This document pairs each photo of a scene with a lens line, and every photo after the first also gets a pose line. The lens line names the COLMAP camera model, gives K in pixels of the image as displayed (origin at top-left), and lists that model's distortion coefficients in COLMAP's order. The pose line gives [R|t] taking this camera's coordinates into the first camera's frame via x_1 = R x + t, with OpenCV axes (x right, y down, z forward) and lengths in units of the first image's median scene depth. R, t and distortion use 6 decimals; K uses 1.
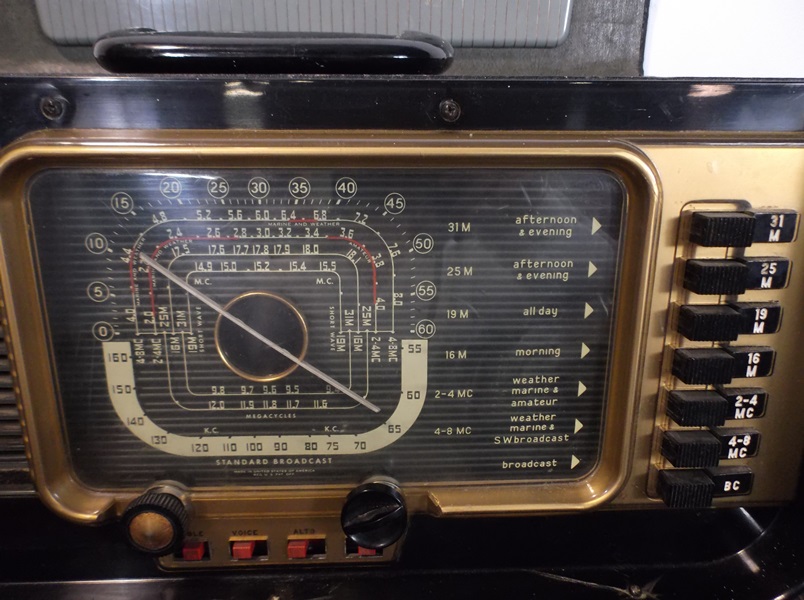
lens RADIAL K [[582.6, 0, 402.0], [0, 582.6, 300.0], [0, 0, 1]] dist [0.002628, 0.001214]
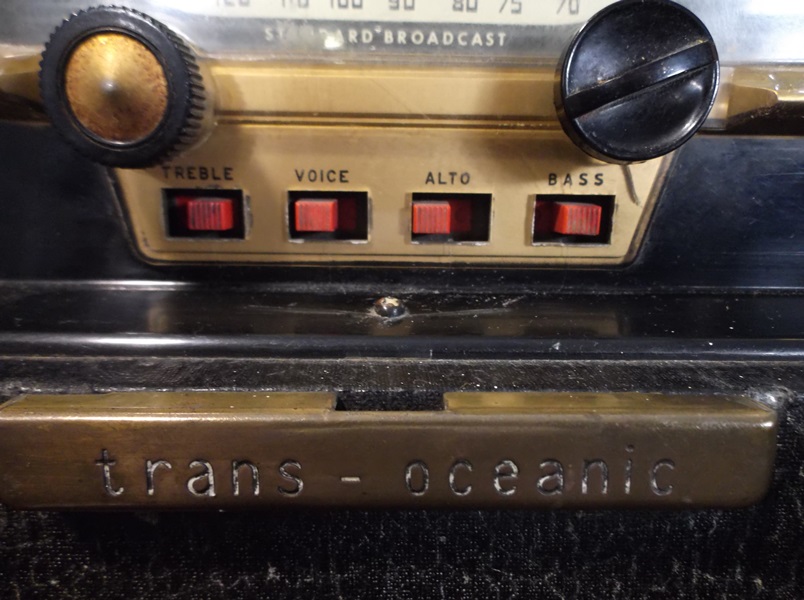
lens RADIAL K [[582.6, 0, 402.0], [0, 582.6, 300.0], [0, 0, 1]] dist [0.002628, 0.001214]
pose [[0.999684, 0.016820, -0.018655, -0.193623], [-0.017854, 0.998230, -0.056731, 0.519416], [0.017667, 0.057046, 0.998215, 0.538388]]
